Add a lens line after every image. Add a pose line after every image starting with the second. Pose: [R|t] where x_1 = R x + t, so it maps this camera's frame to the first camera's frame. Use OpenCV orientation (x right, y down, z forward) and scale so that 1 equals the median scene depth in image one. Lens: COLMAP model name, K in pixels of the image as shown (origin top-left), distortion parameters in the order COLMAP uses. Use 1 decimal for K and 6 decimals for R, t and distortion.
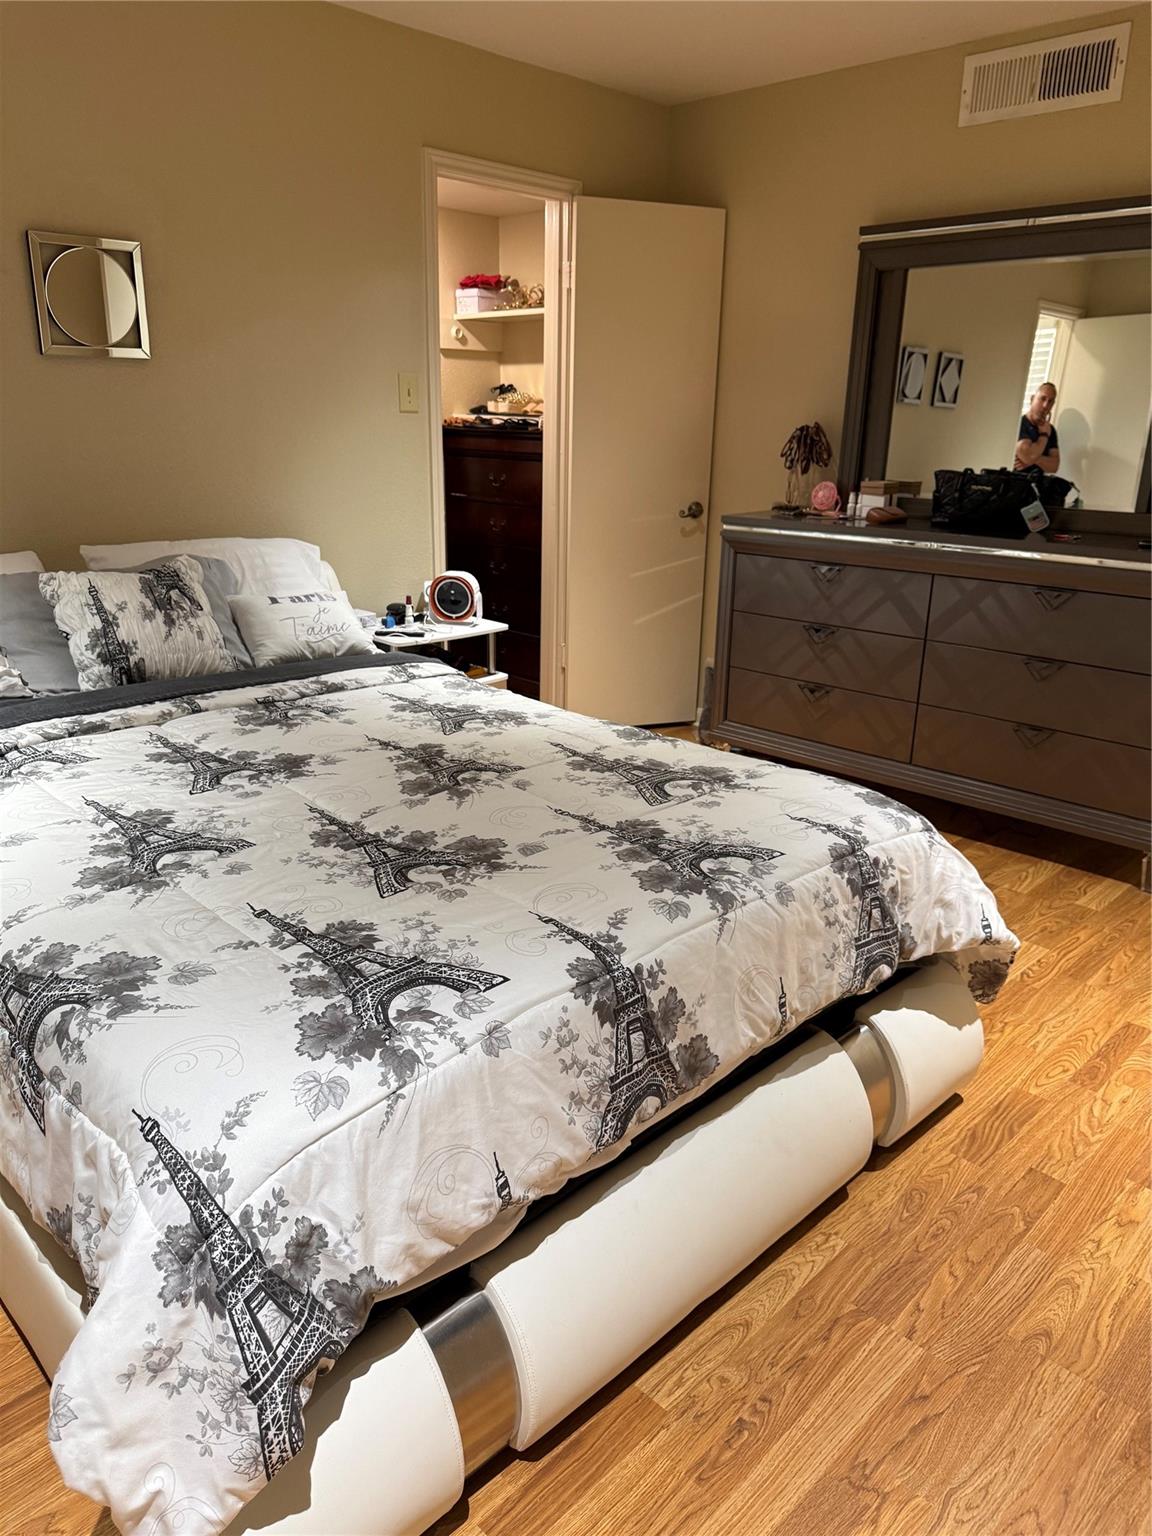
lens RADIAL K [[1097.9, 0, 569.0], [0, 1097.9, 761.3], [0, 0, 1]] dist [0.072253, -0.107075]
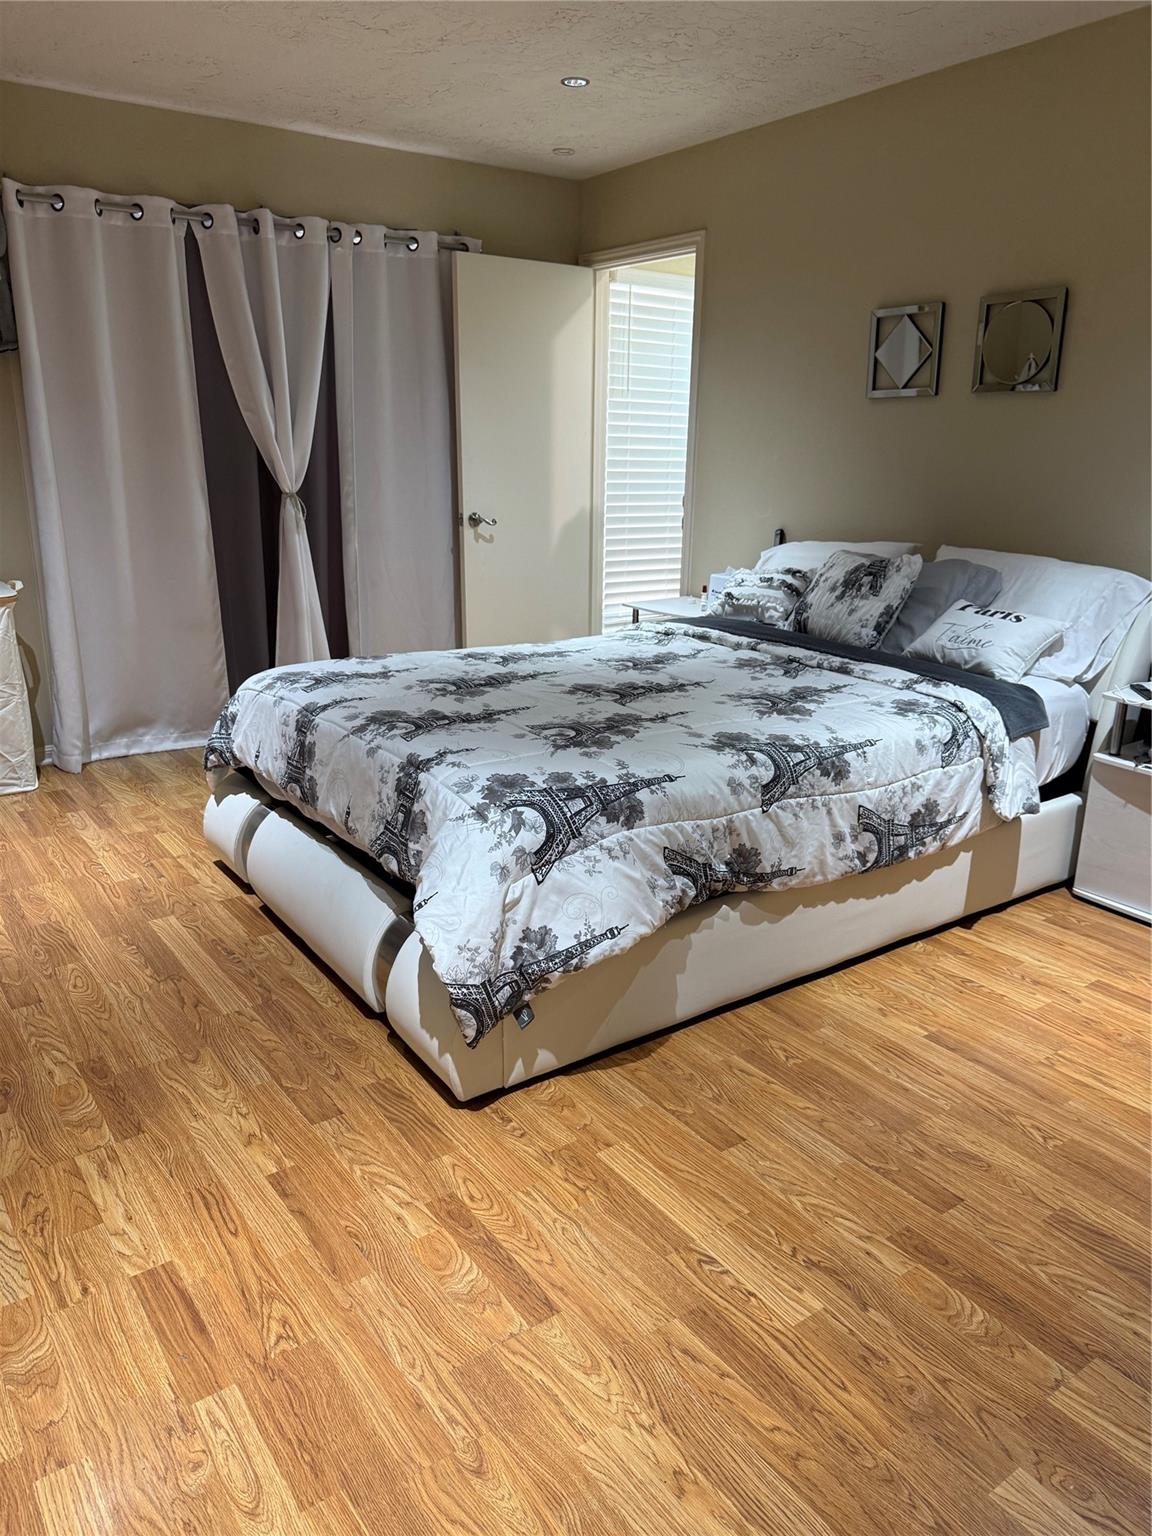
lens RADIAL K [[1097.9, 0, 569.0], [0, 1097.9, 761.3], [0, 0, 1]] dist [0.072253, -0.107075]
pose [[-0.183400, 0.252004, -0.950189, 1.258655], [-0.310402, 0.902288, 0.299212, -0.310463], [0.932746, 0.349816, -0.087257, 1.142939]]
